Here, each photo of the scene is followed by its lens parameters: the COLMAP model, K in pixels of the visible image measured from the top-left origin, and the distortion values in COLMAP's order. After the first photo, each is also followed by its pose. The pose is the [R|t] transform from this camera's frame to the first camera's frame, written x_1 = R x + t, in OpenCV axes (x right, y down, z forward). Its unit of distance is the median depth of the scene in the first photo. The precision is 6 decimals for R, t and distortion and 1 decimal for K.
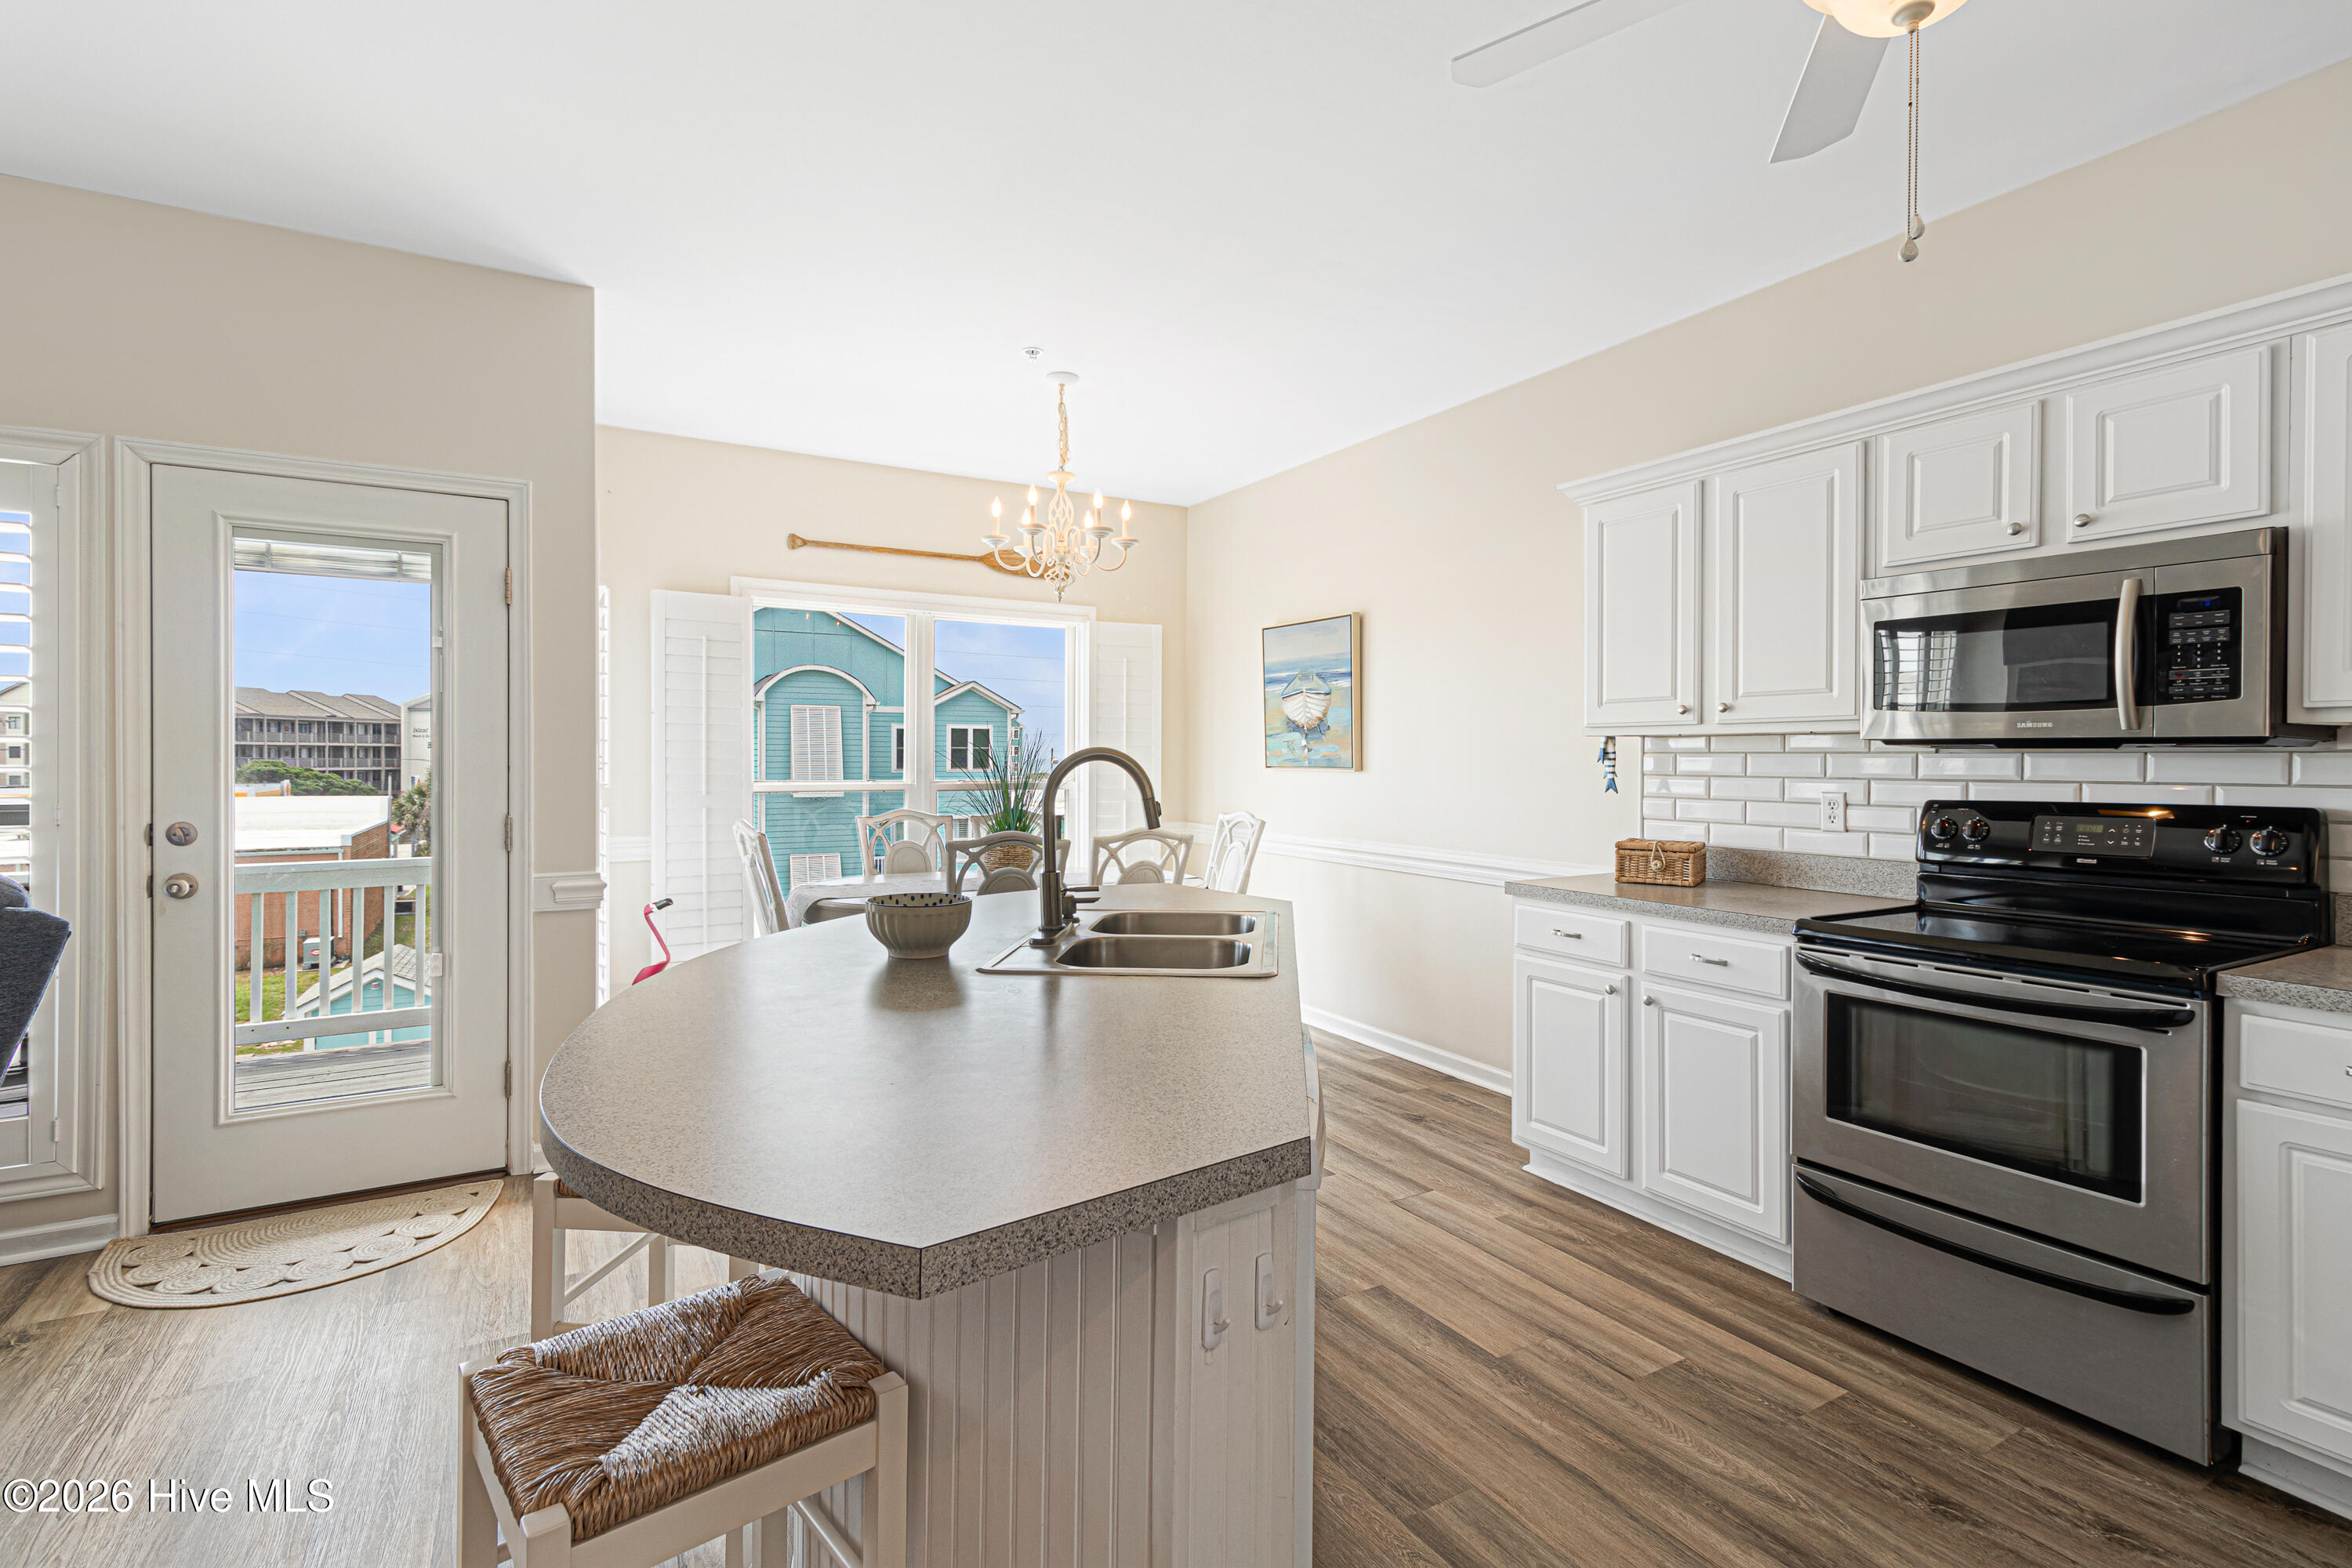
lens RADIAL K [[1117.8, 0, 1170.3], [0, 1117.8, 778.9], [0, 0, 1]] dist [0.002830, 0.008797]
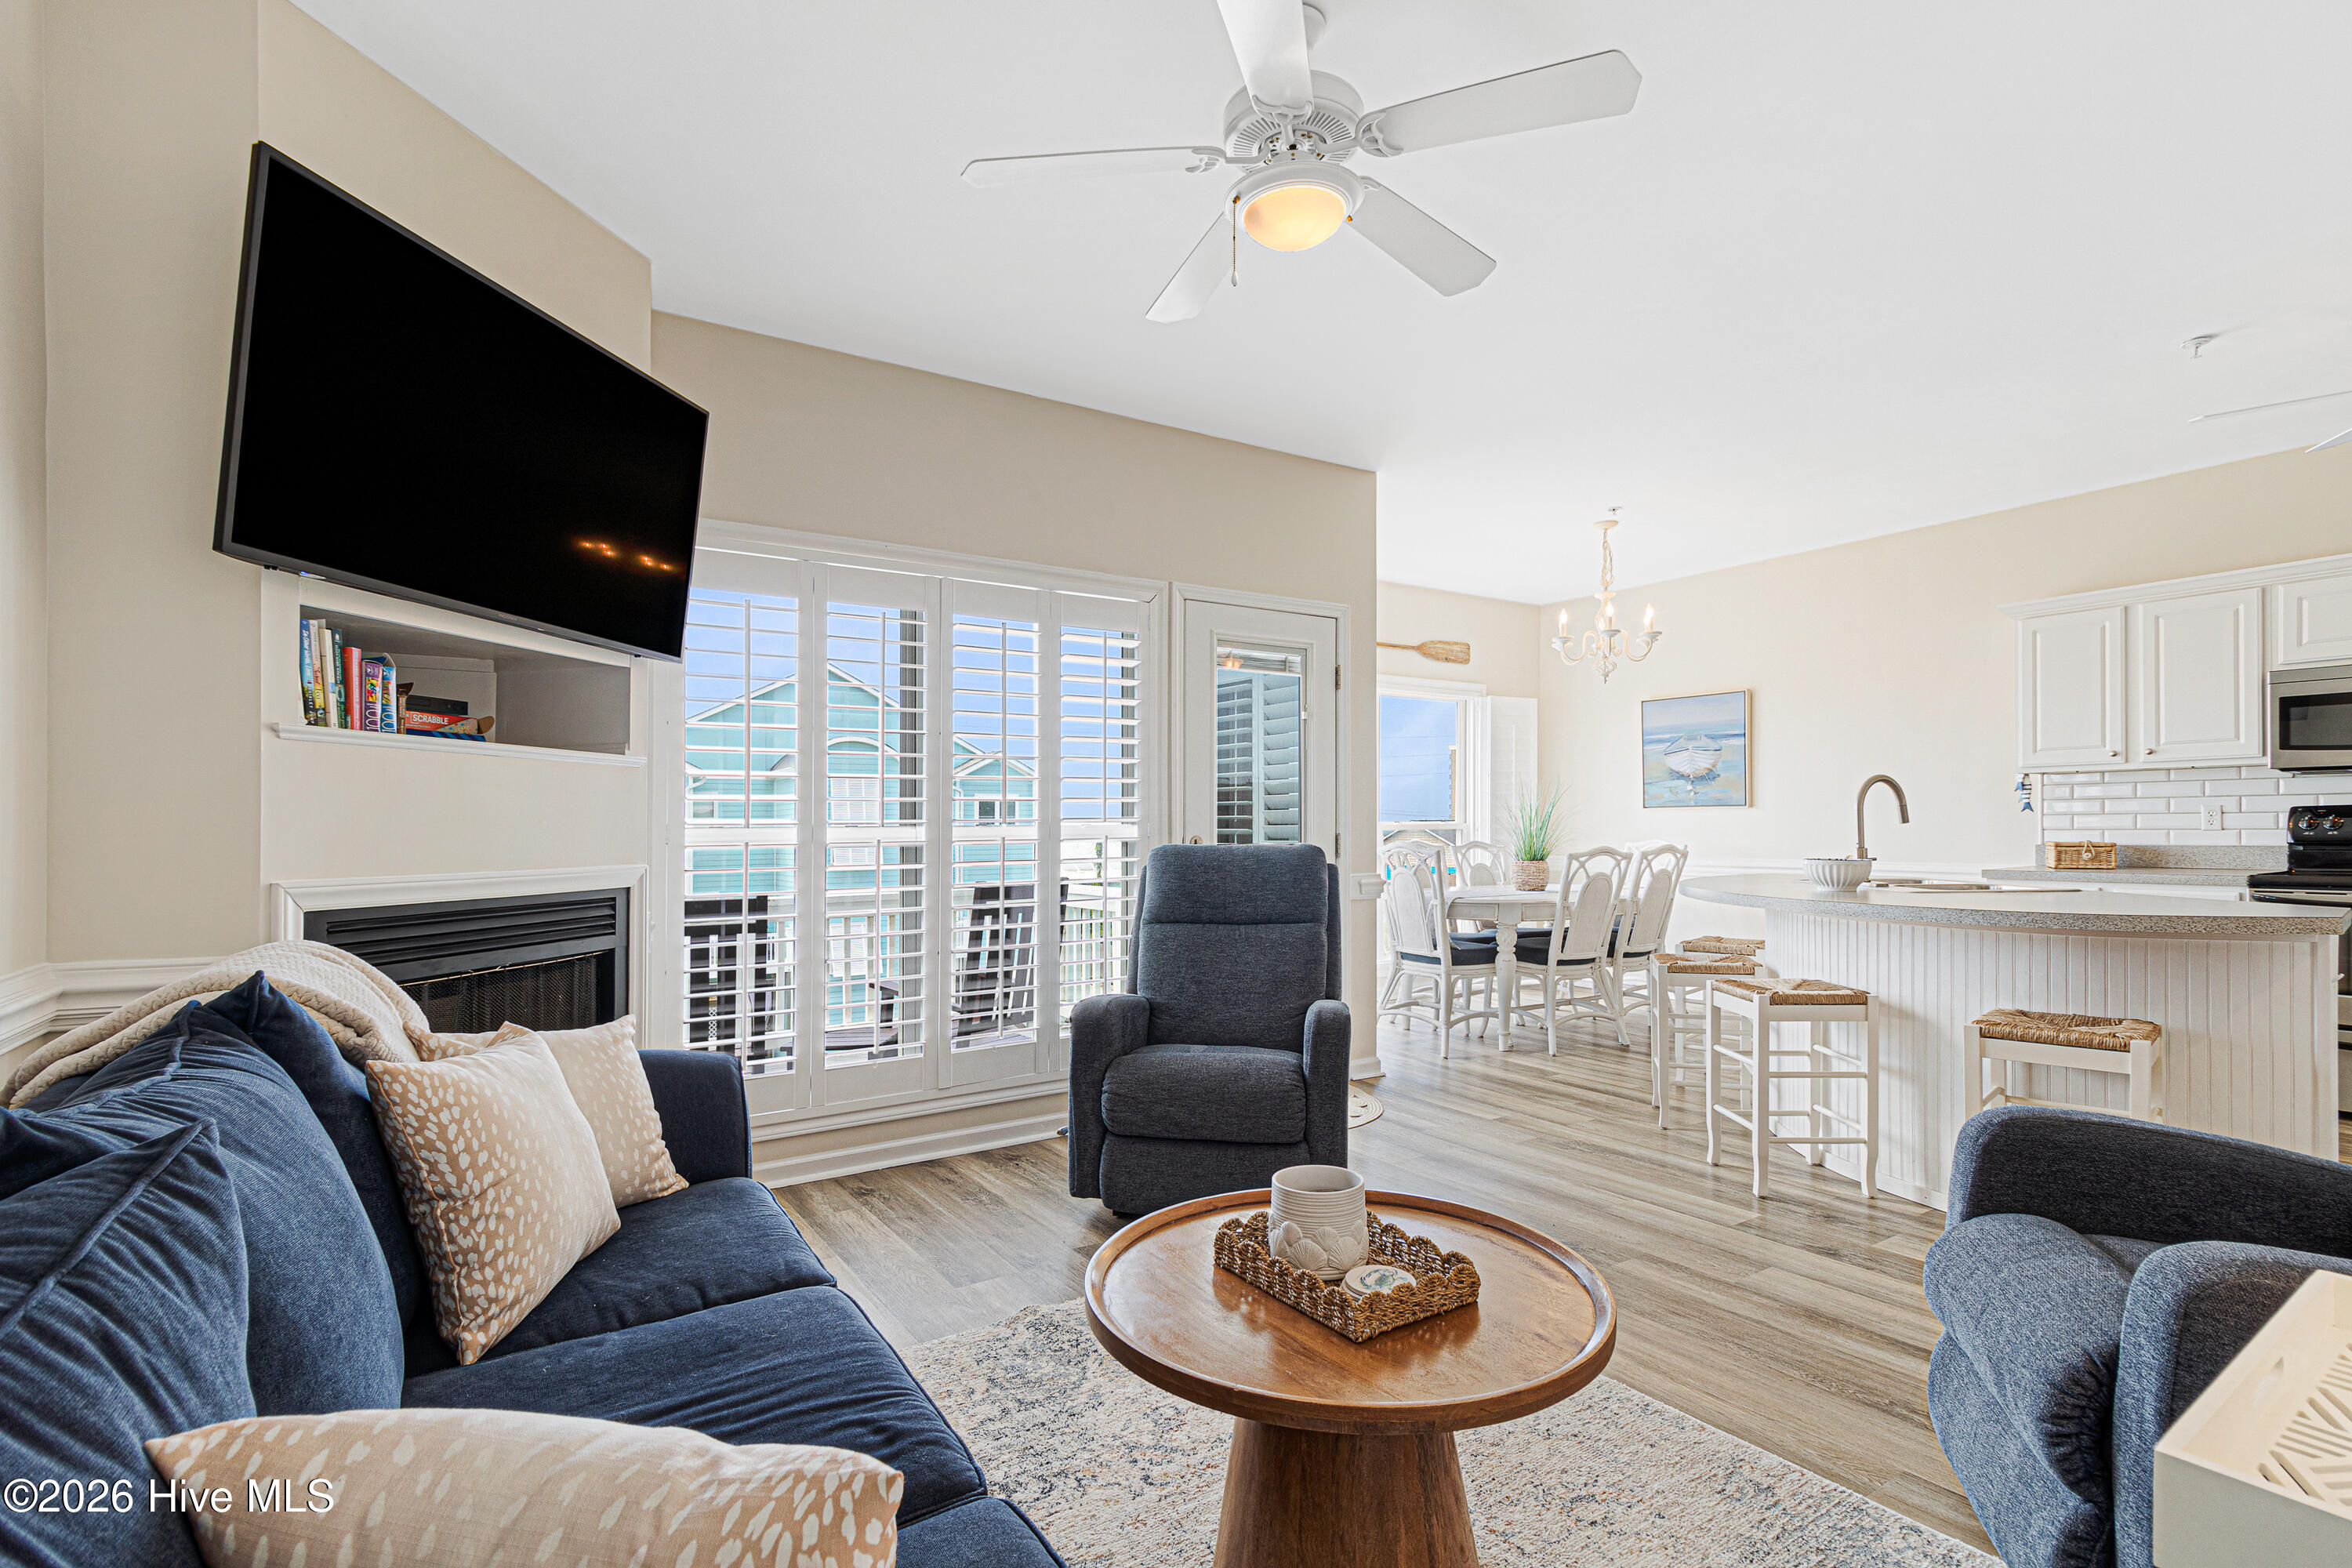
lens RADIAL K [[1124.0, 0, 1173.5], [0, 1124.0, 836.2], [0, 0, 1]] dist [0.001694, 0.000344]
pose [[0.997855, -0.012657, 0.064222, -0.830554], [0.013425, 0.999843, -0.011537, 0.046598], [-0.064066, 0.012374, 0.997869, -0.414003]]
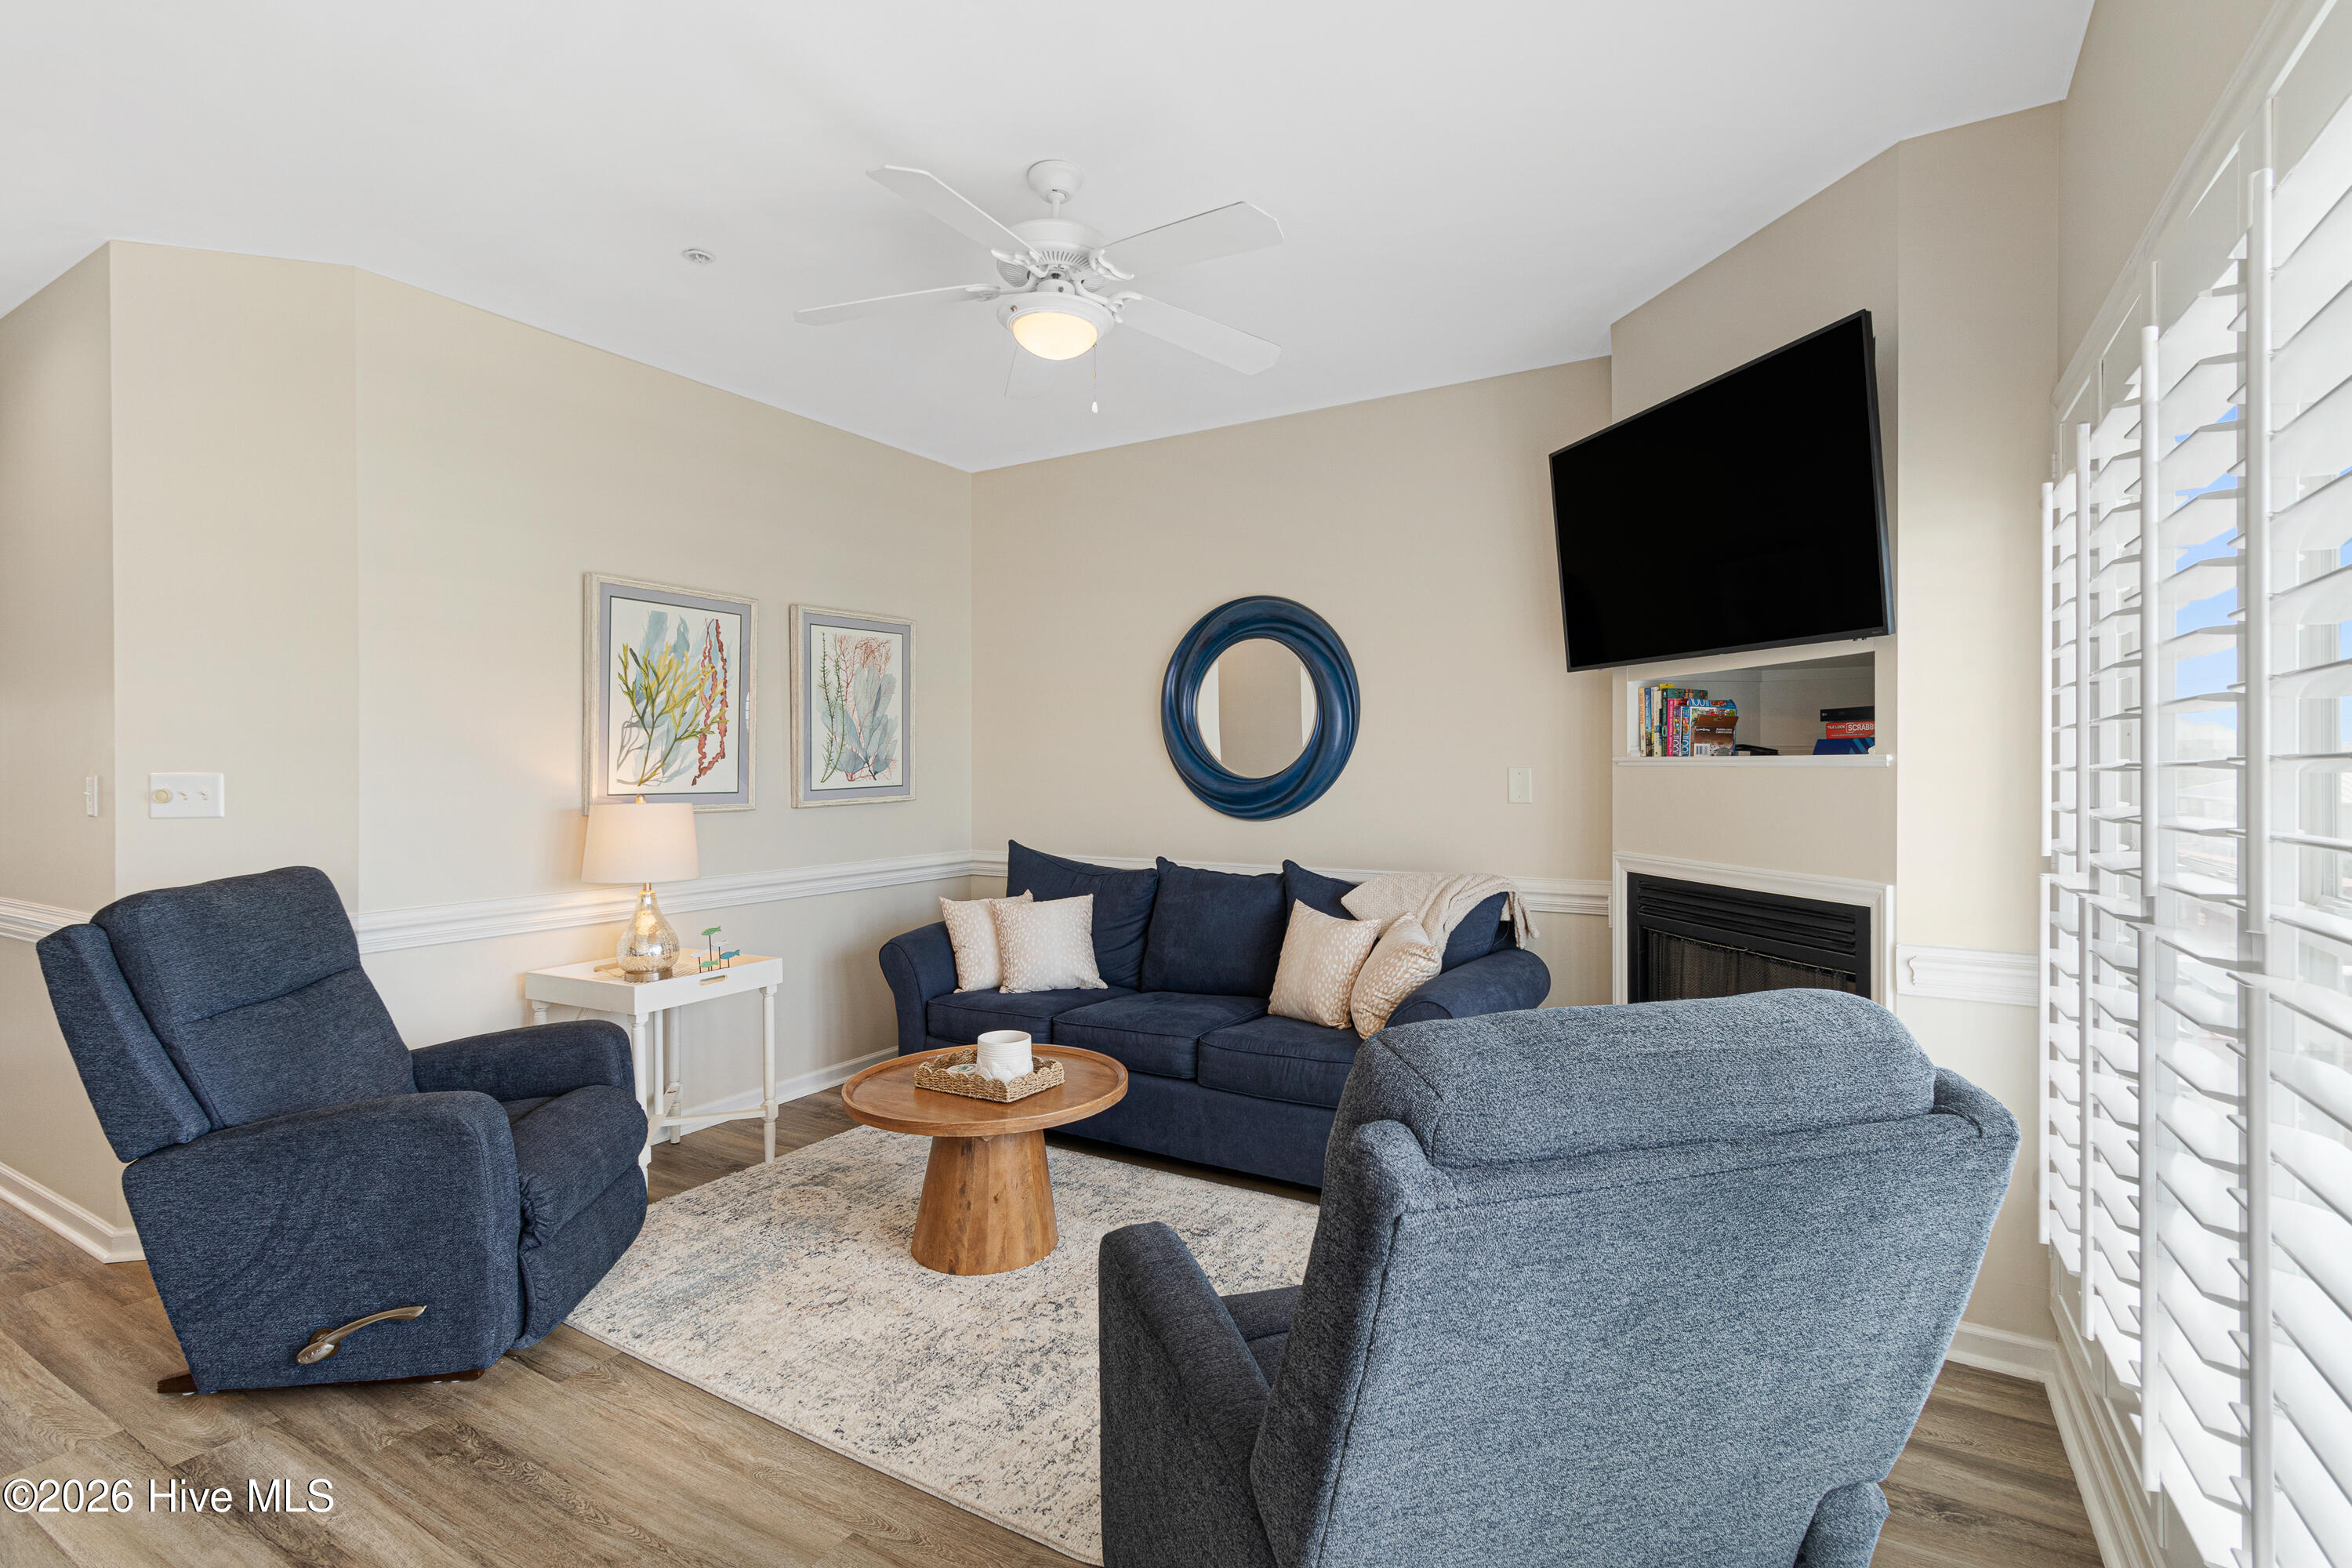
lens RADIAL K [[1081.3, 0, 1181.8], [0, 1081.3, 752.2], [0, 0, 1]] dist [0.002543, 0.000101]
pose [[-0.862103, -0.007267, -0.506681, -0.451580], [-0.011973, 0.999910, 0.006030, -0.033245], [0.506592, 0.011265, -0.862113, 0.843523]]
